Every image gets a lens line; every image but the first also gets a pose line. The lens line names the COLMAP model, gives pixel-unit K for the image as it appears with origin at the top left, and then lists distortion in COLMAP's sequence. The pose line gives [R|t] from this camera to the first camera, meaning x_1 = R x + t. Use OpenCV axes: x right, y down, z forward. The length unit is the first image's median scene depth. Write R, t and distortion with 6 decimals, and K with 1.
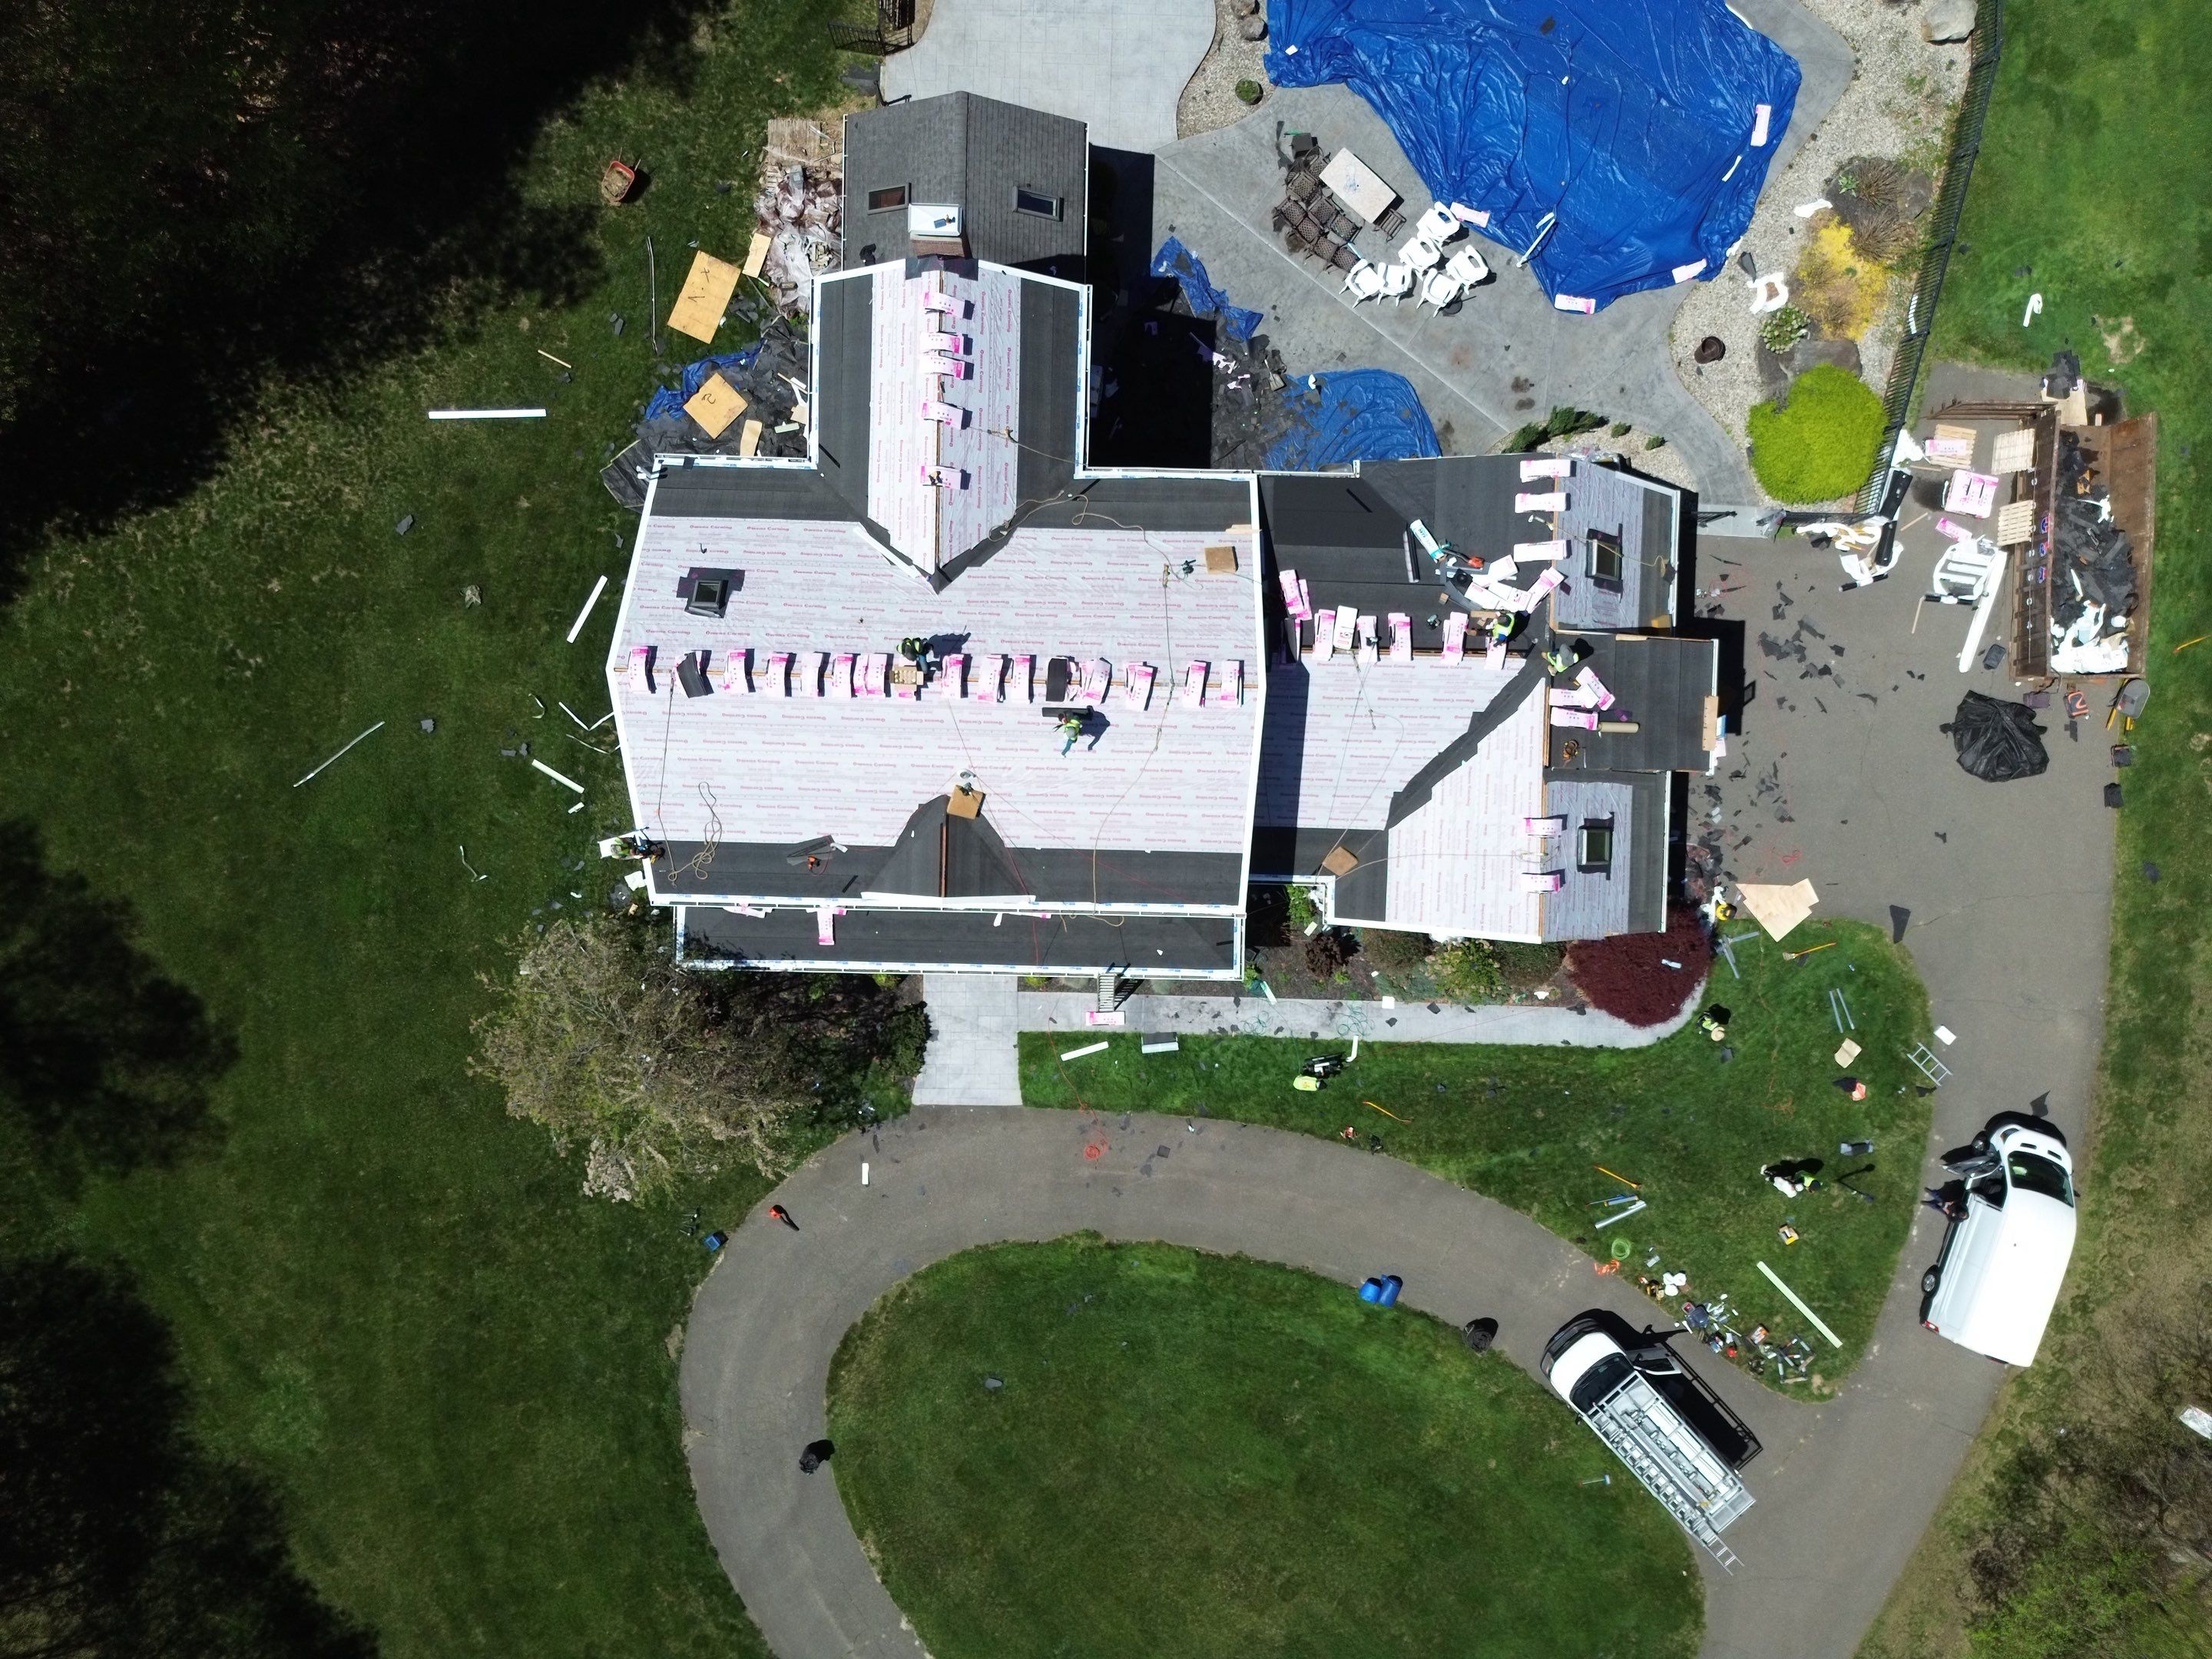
lens RADIAL K [[1562.0, 0, 1104.0], [0, 1562.0, 829.4], [0, 0, 1]] dist [0.060661, -0.059080]
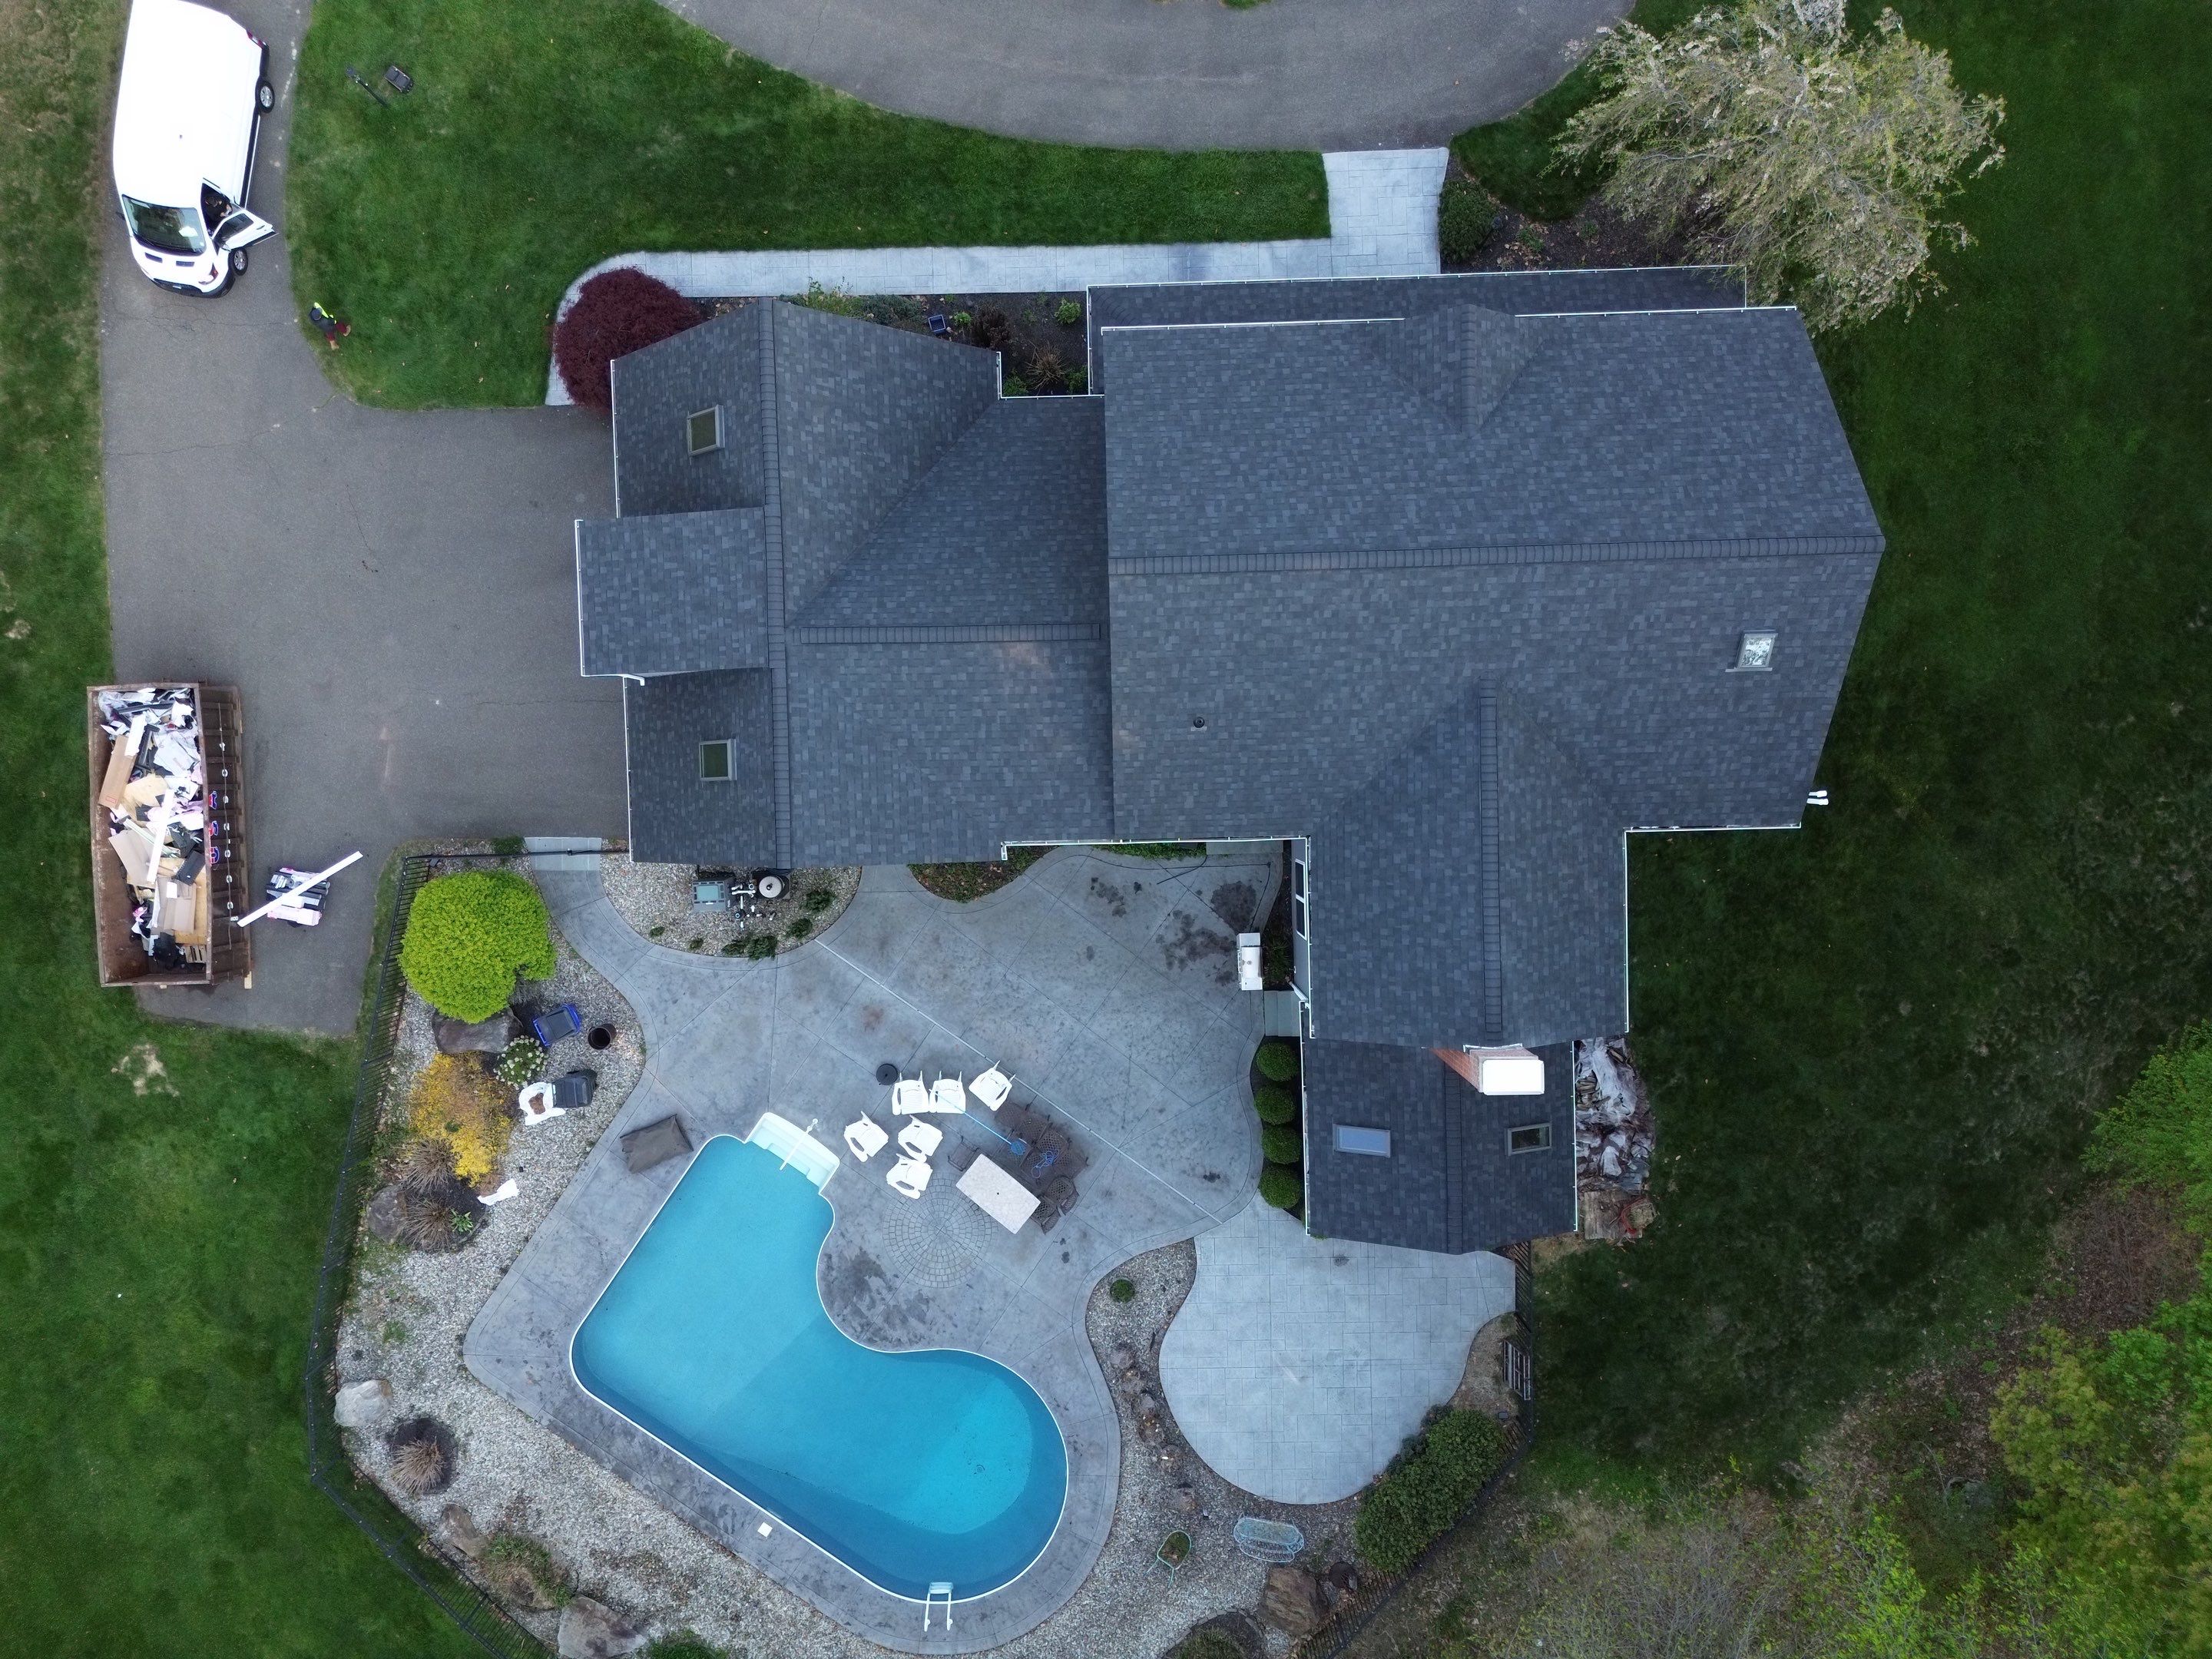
lens RADIAL K [[1546.3, 0, 1109.8], [0, 1546.3, 826.1], [0, 0, 1]] dist [0.069756, -0.066298]
pose [[-0.998904, 0.046798, -0.001164, 0.086041], [-0.046644, -0.997111, -0.059956, -0.142040], [-0.003967, -0.059836, 0.998200, 0.109288]]
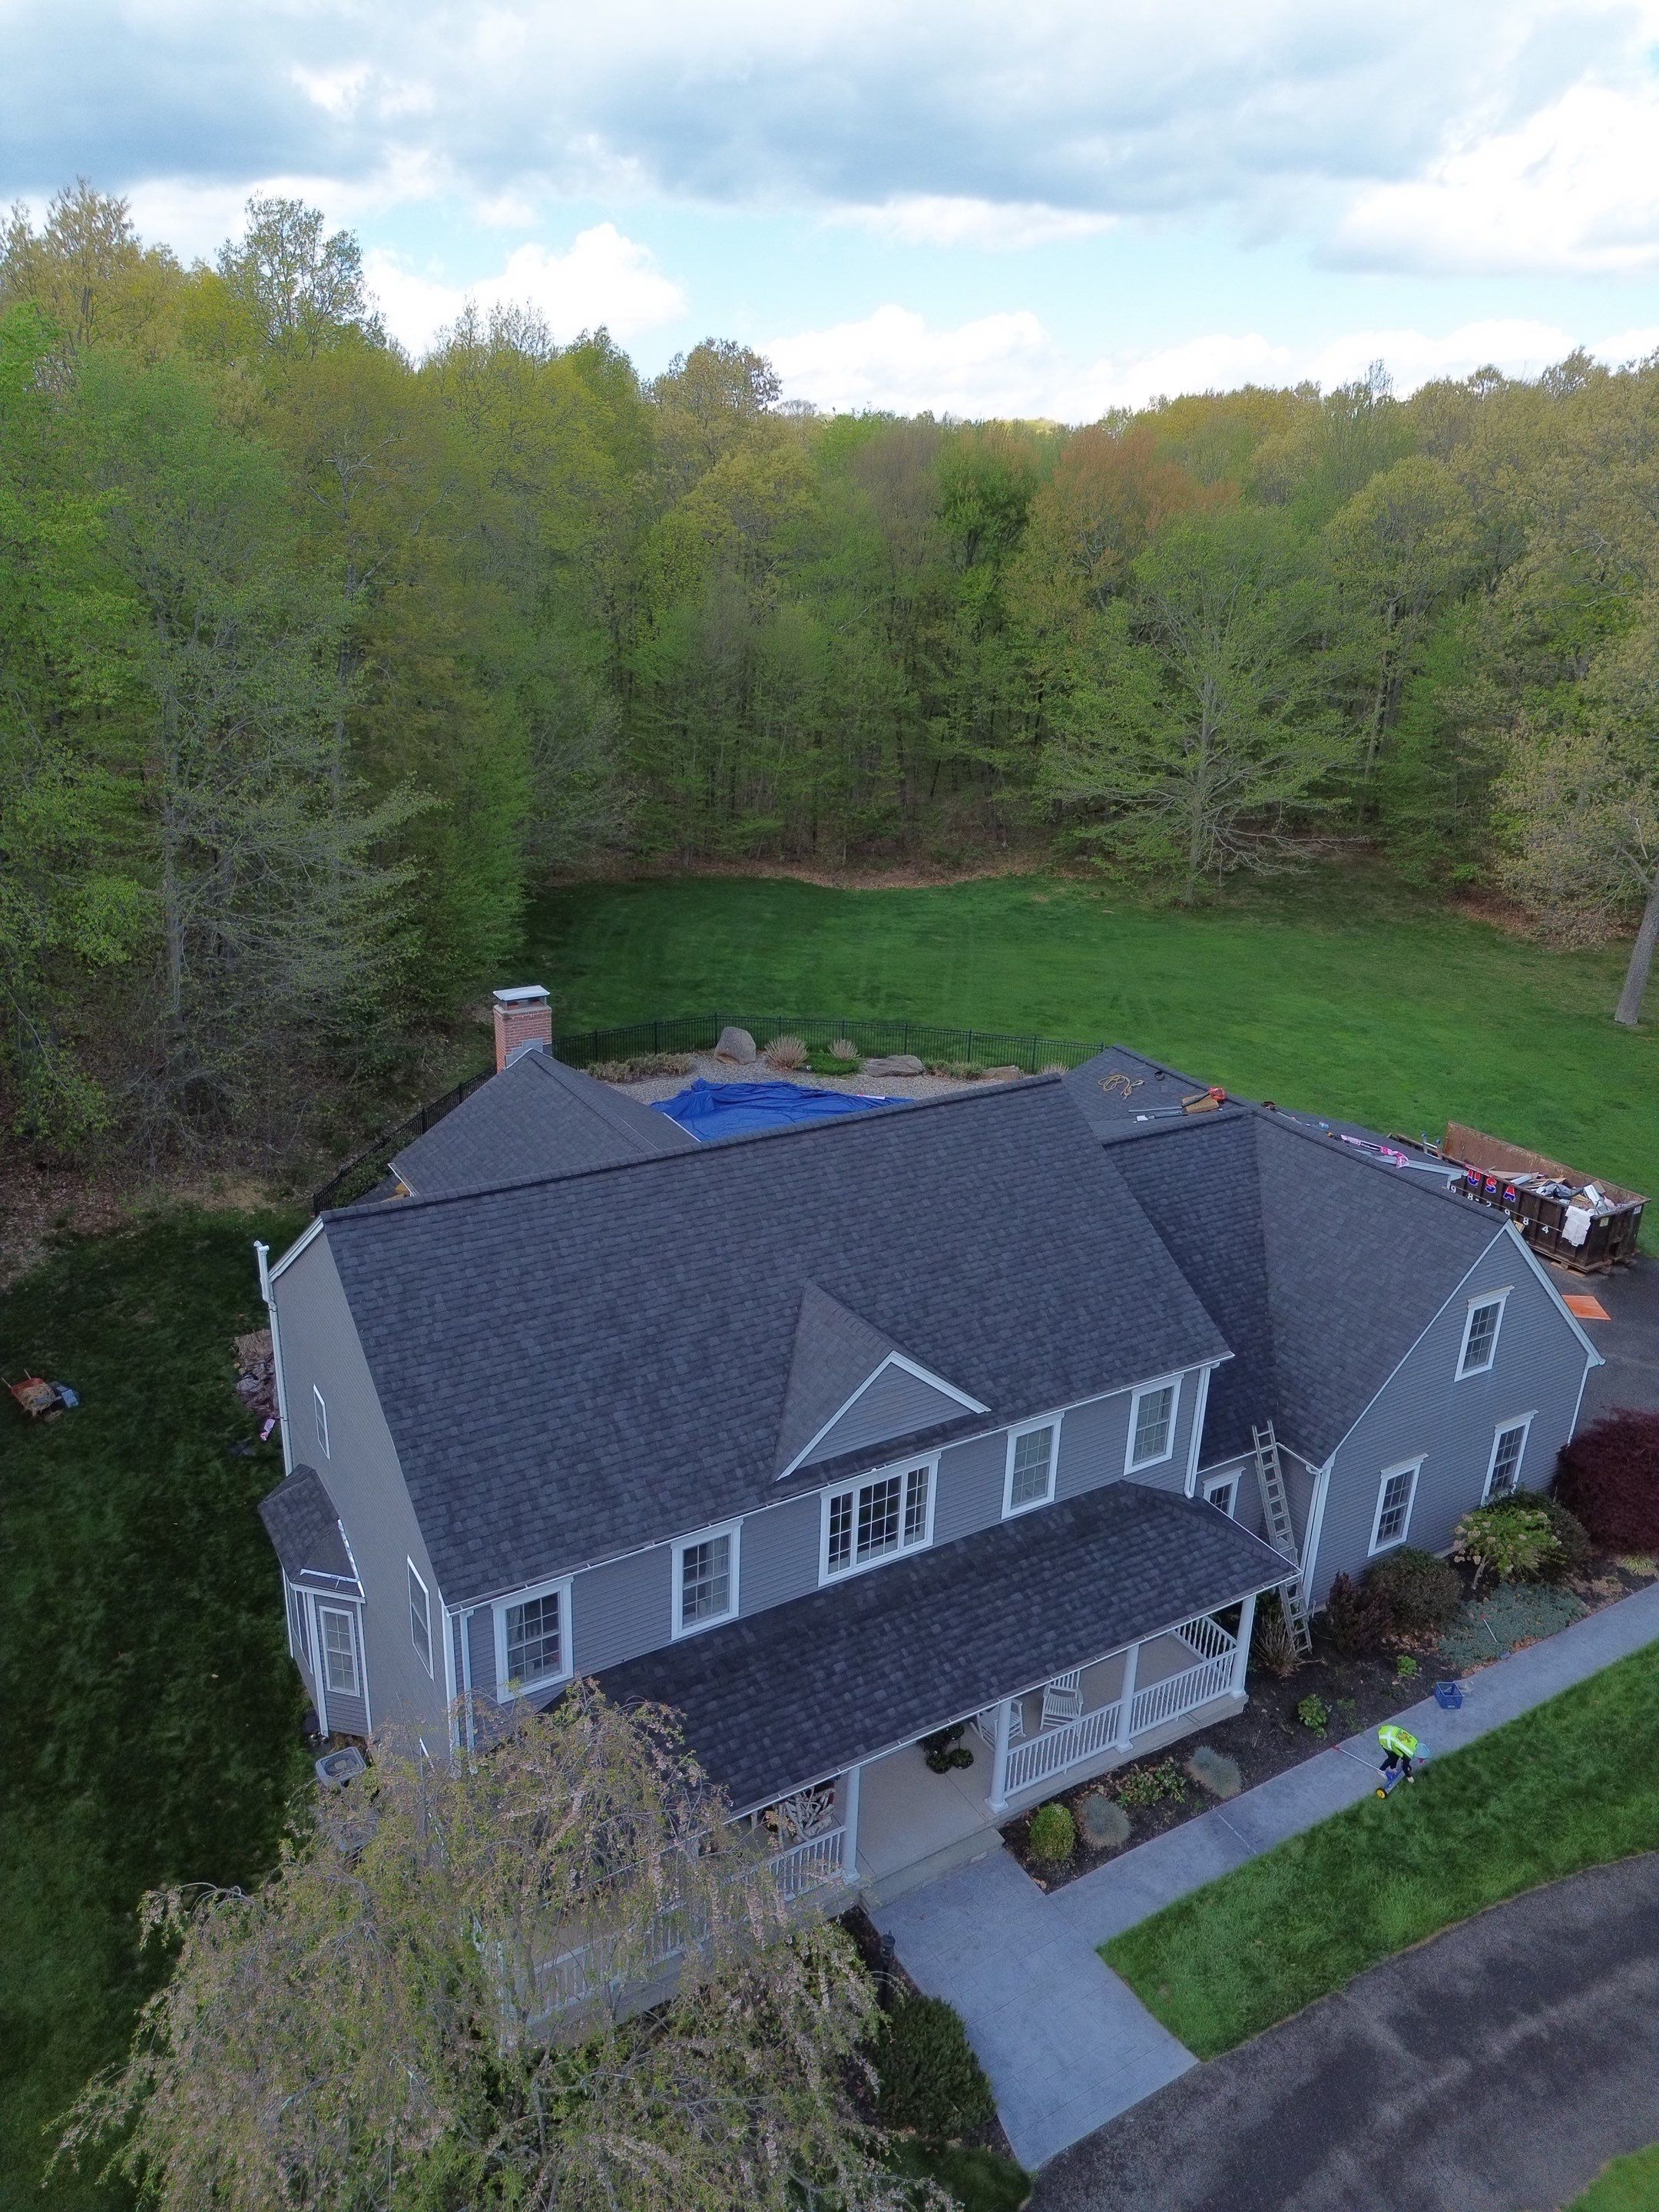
lens RADIAL K [[1546.3, 0, 829.5], [0, 1546.3, 1106.0], [0, 0, 1]] dist [0.069756, -0.066298]
pose [[0.845196, -0.176832, 0.504355, -0.359634], [0.534377, 0.295903, -0.791759, 0.428726], [-0.009232, 0.938708, 0.344591, 0.547104]]
